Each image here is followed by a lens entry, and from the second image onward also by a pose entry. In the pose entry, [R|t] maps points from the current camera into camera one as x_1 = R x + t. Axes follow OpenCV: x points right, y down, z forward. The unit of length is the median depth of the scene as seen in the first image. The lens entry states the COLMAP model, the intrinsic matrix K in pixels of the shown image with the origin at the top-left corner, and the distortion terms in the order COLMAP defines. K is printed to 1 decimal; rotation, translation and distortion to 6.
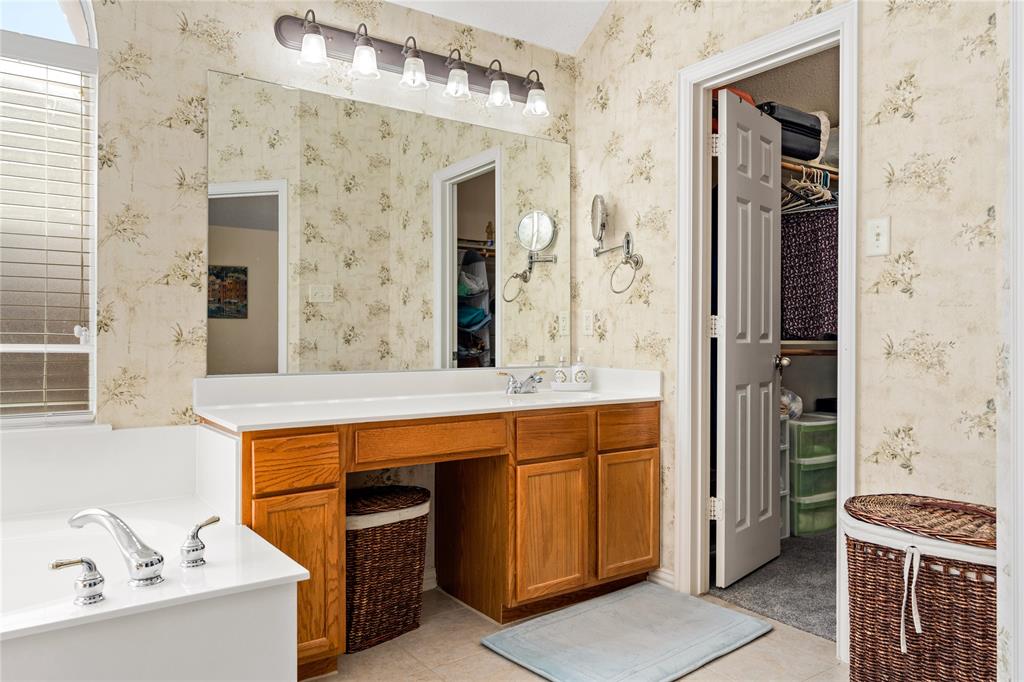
lens RADIAL K [[701.8, 0, 509.7], [0, 701.8, 337.8], [0, 0, 1]] dist [-0.001642, -0.001893]
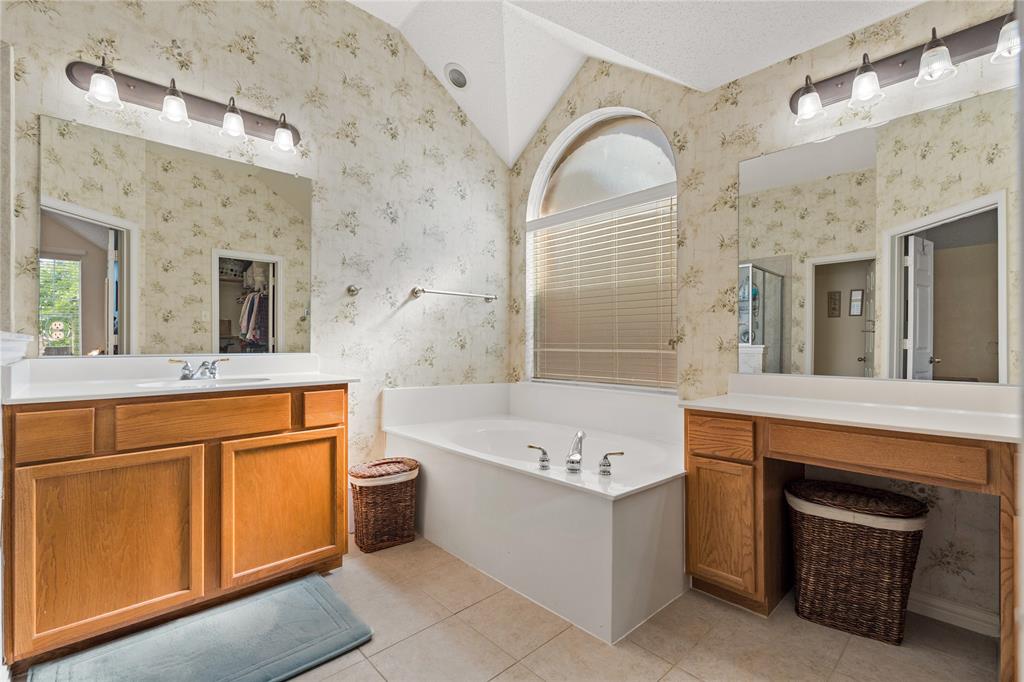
lens RADIAL K [[456.3, 0, 509.9], [0, 456.3, 340.4], [0, 0, 1]] dist [-0.001105, -0.000791]
pose [[0.142887, -0.005935, -0.989721, 0.479288], [-0.003738, 0.999972, -0.006536, -0.004192], [0.989732, 0.004633, 0.142861, 0.430945]]
